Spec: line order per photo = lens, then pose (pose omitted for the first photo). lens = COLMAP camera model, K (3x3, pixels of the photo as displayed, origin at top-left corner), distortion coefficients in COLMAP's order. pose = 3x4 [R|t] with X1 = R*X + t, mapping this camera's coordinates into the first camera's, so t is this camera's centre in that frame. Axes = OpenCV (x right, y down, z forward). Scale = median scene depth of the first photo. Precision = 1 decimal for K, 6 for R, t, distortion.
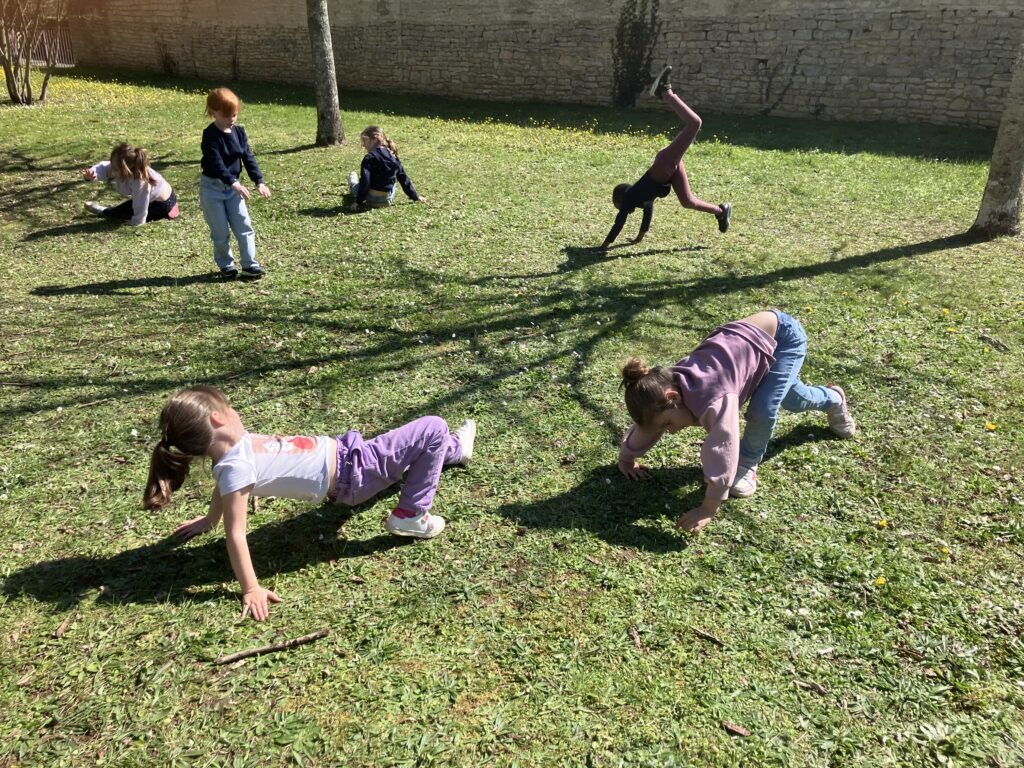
lens RADIAL K [[853.3, 0, 512.0], [0, 853.3, 384.0], [0, 0, 1]] dist [-0.010973, -0.005637]
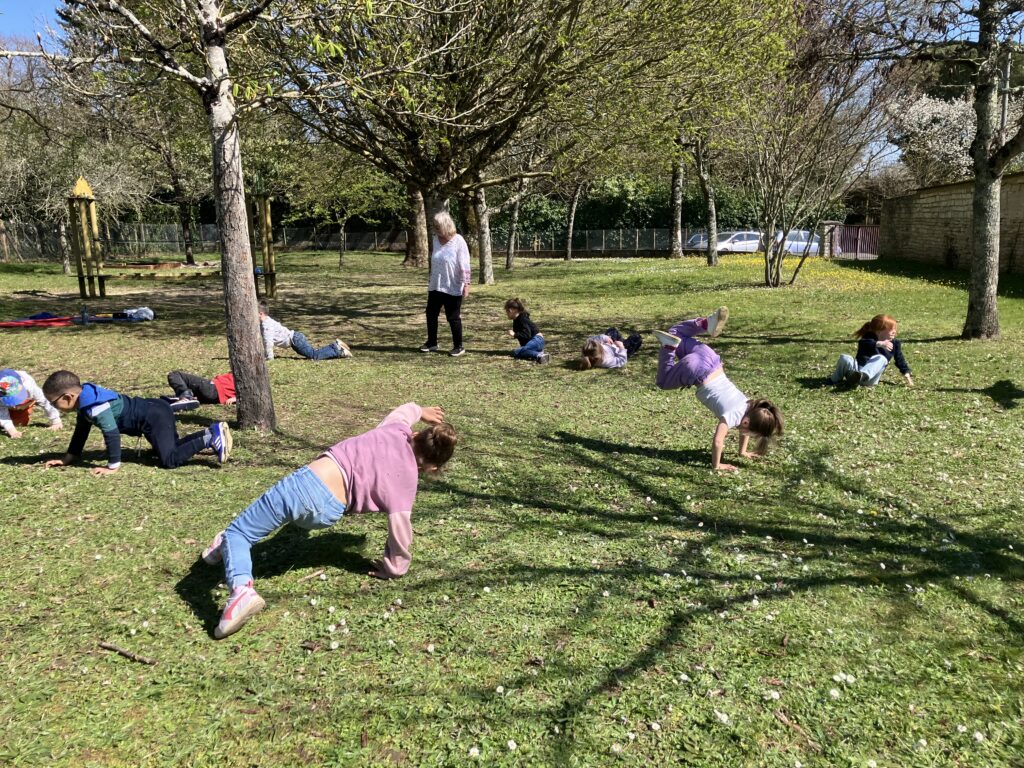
lens RADIAL K [[853.3, 0, 512.0], [0, 853.3, 384.0], [0, 0, 1]] dist [-0.010973, -0.005637]
pose [[0.545067, 0.122966, -0.829326, 0.233253], [-0.301991, 0.951582, -0.057388, -0.037504], [0.782115, 0.281730, 0.555811, 0.140147]]
